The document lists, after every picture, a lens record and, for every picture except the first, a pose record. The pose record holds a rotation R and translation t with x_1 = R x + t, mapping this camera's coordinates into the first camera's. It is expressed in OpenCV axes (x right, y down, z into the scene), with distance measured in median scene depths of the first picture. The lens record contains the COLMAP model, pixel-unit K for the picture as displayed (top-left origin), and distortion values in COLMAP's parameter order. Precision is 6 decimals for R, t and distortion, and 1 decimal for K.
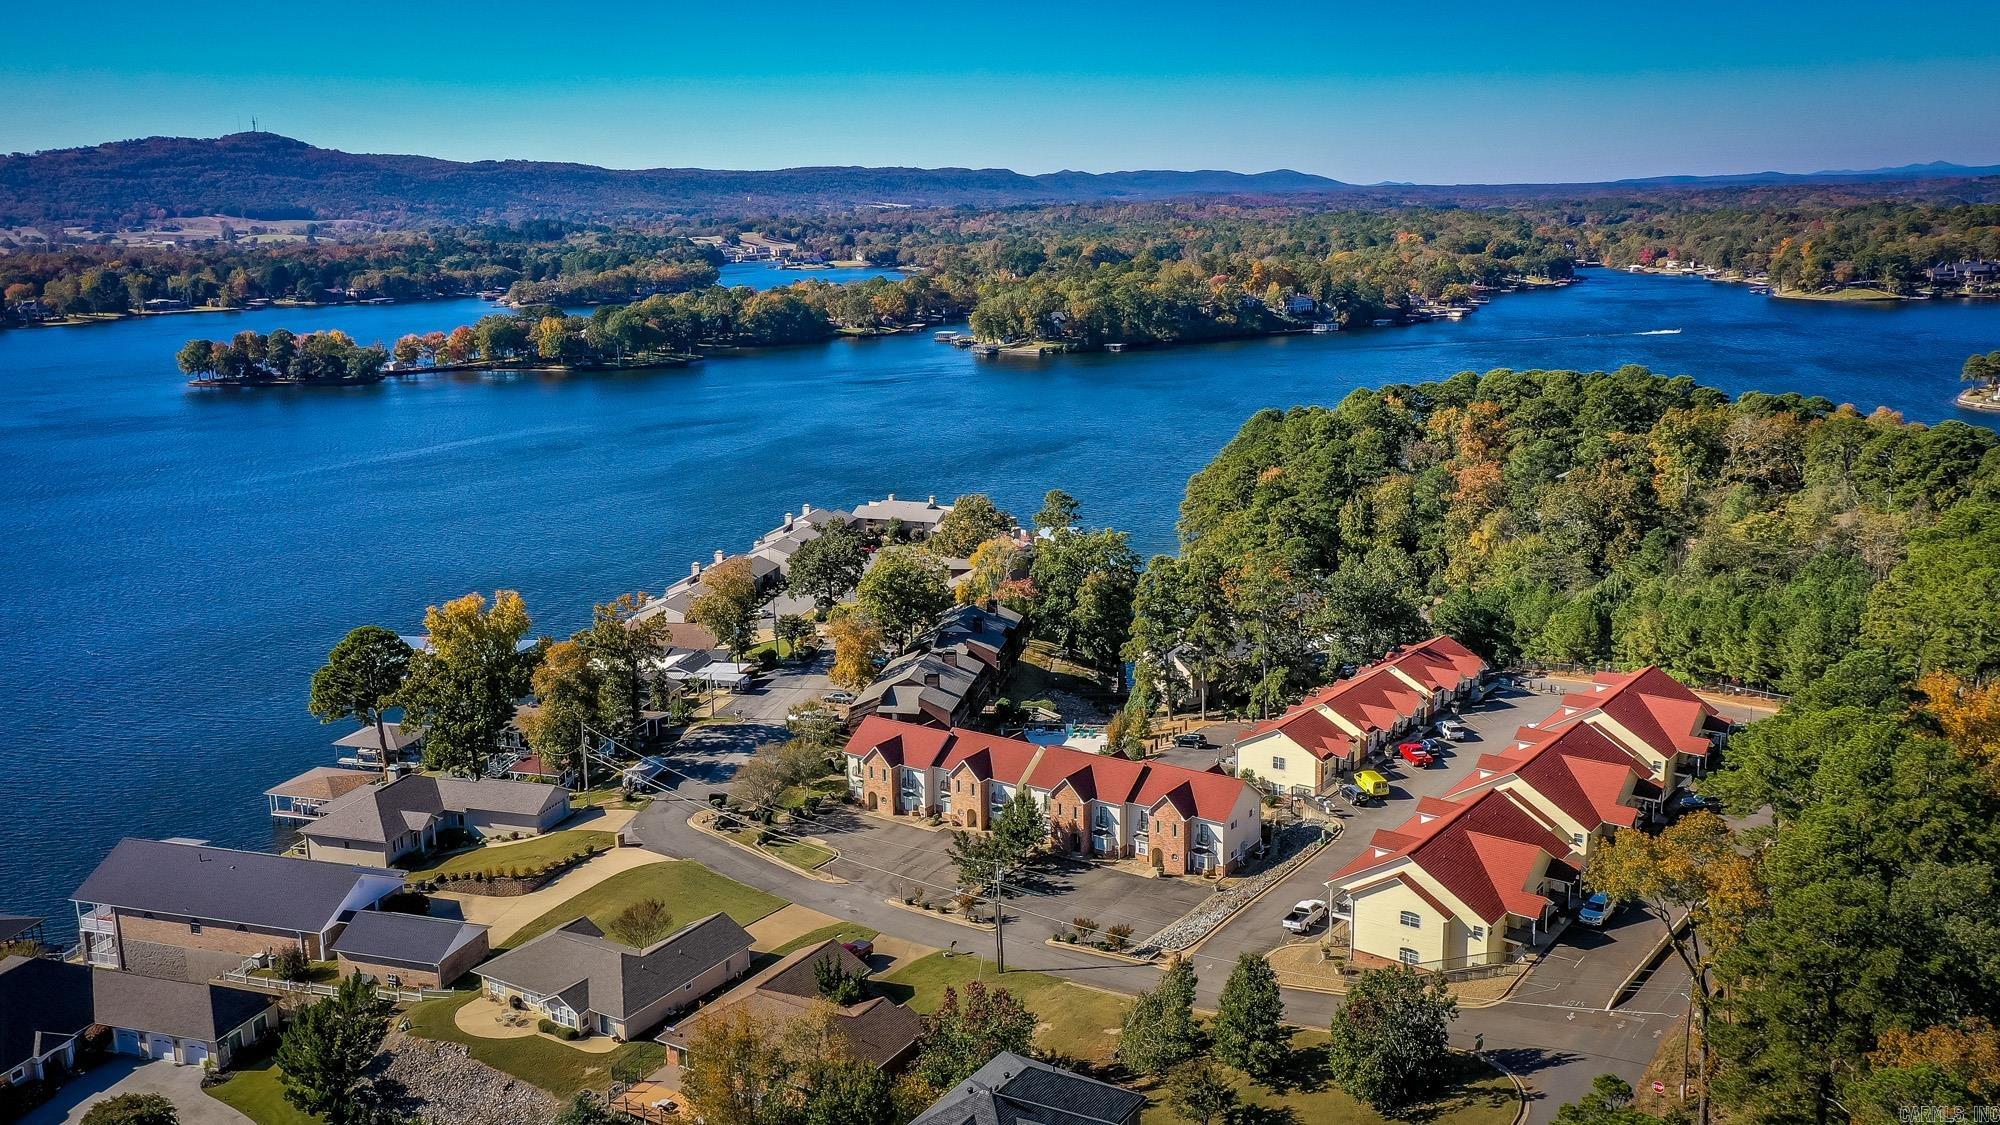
lens RADIAL K [[1642.4, 0, 1000.0], [0, 1642.4, 562.5], [0, 0, 1]] dist [0.028961, 0.005395]
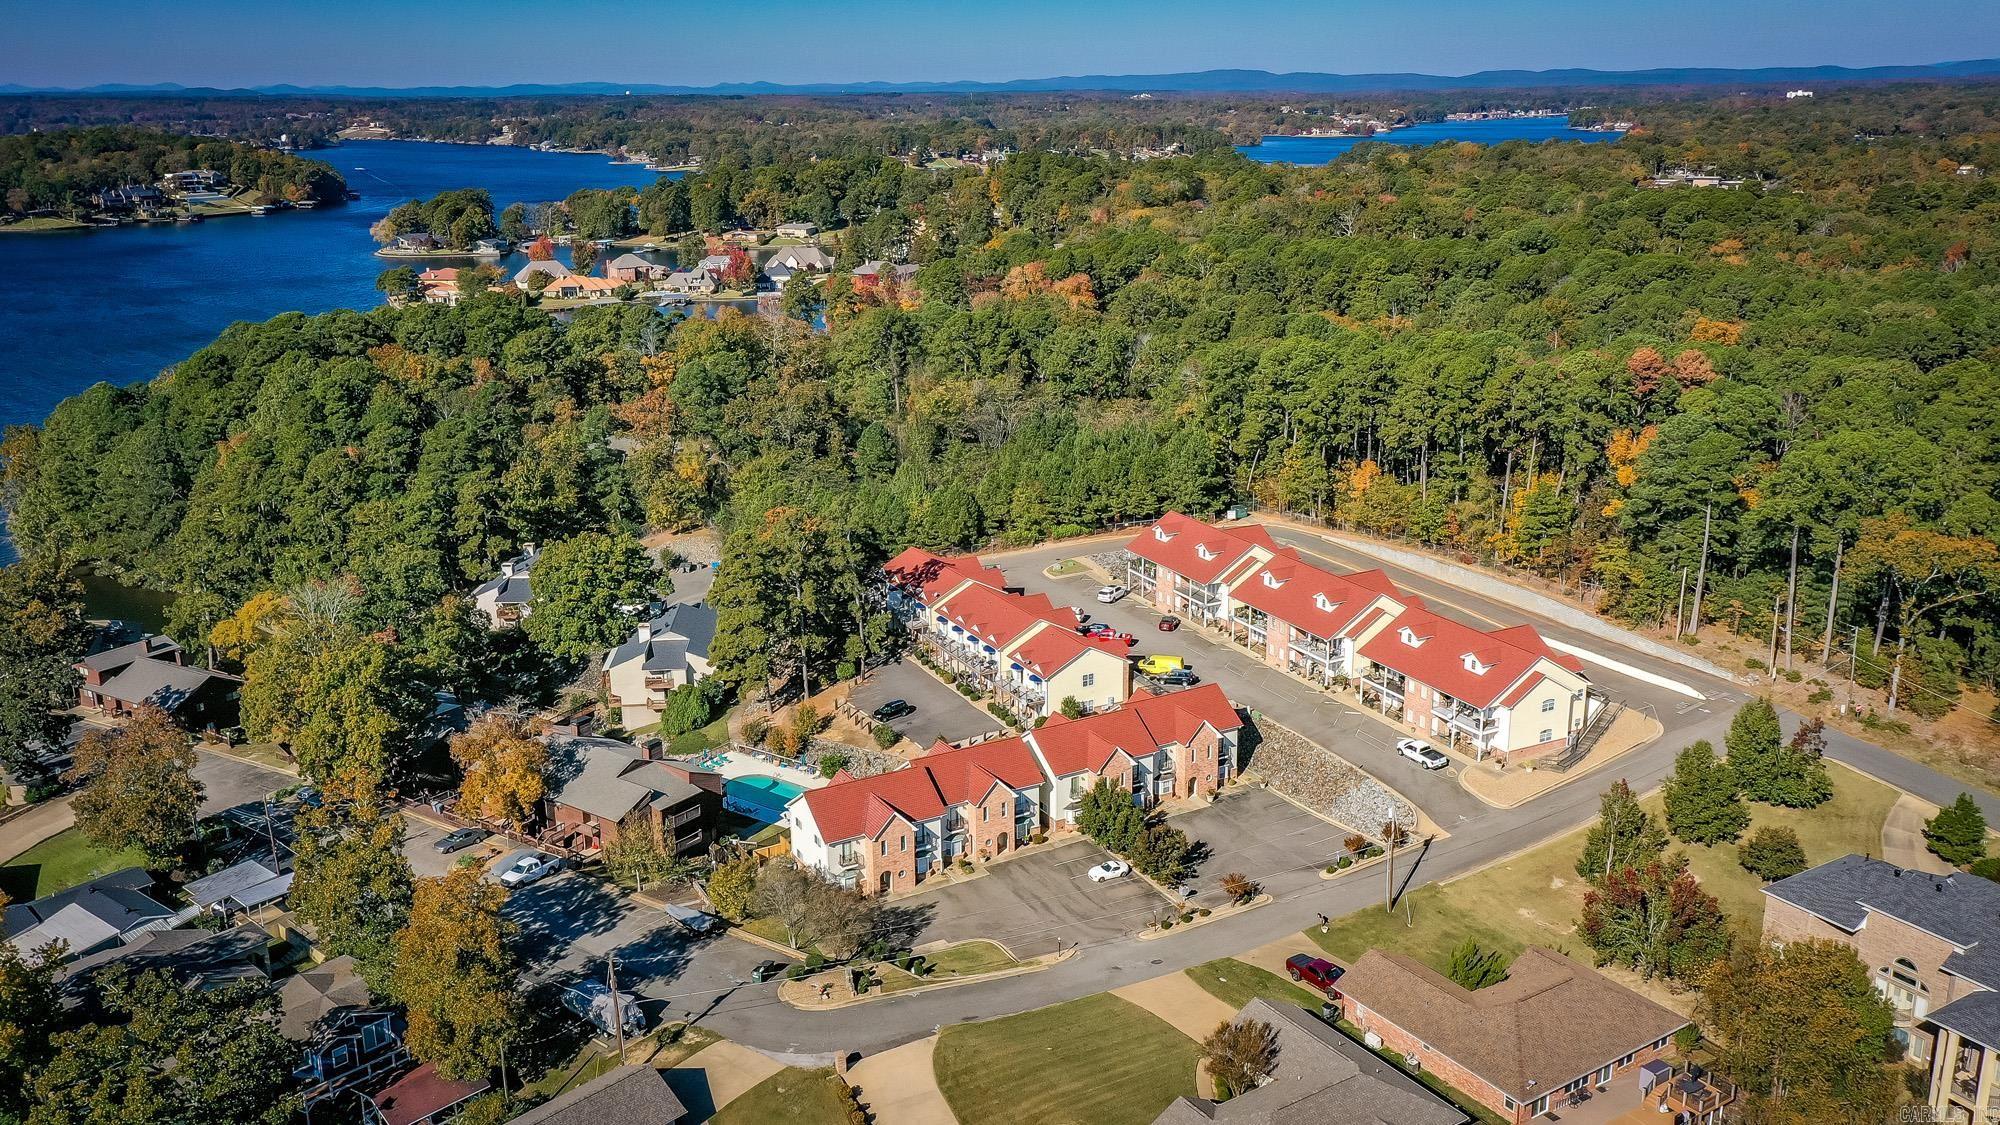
lens RADIAL K [[1621.3, 0, 1000.0], [0, 1621.3, 562.5], [0, 0, 1]] dist [0.026816, 0.001303]
pose [[0.426102, -0.233591, 0.873998, -0.675702], [0.194426, 0.967161, 0.163701, -0.115111], [-0.883536, 0.100175, 0.457525, 0.568896]]
